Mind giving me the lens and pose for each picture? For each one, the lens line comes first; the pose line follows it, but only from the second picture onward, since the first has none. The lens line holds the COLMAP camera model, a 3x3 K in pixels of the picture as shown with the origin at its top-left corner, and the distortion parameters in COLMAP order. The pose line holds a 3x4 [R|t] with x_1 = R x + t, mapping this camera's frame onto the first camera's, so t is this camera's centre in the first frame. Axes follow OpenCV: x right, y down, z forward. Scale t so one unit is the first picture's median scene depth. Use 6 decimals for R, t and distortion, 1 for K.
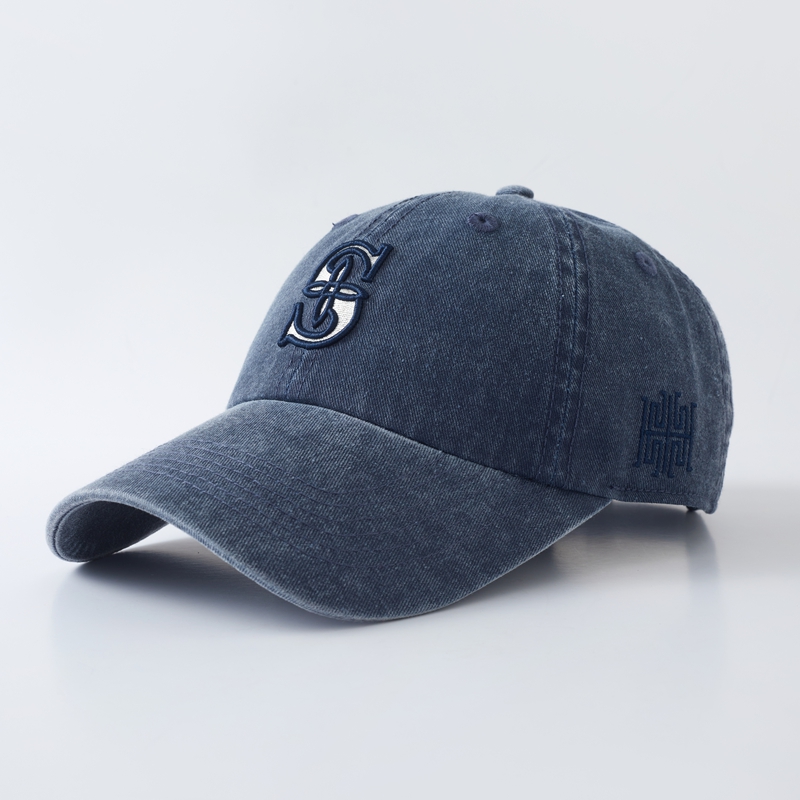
lens RADIAL K [[2095.1, 0, 400.0], [0, 2095.1, 400.0], [0, 0, 1]] dist [-0.197442, 0.828512]
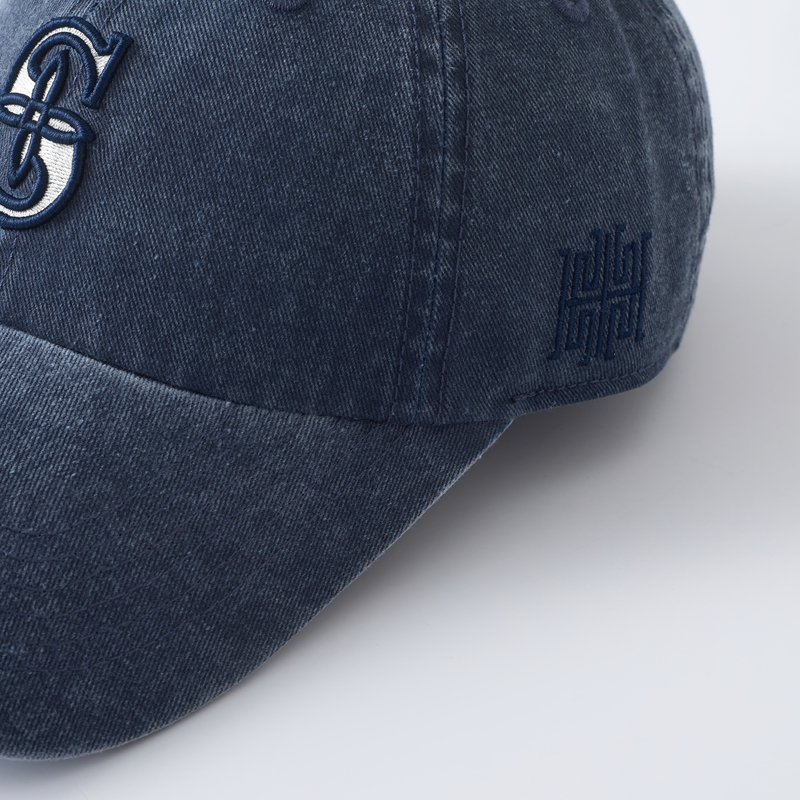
lens RADIAL K [[2095.1, 0, 400.0], [0, 2095.1, 400.0], [0, 0, 1]] dist [-0.197442, 0.828512]
pose [[0.998860, -0.045547, -0.014260, 0.076420], [0.047273, 0.903060, 0.426905, -0.229937], [-0.006567, -0.427092, 0.904184, 0.432156]]
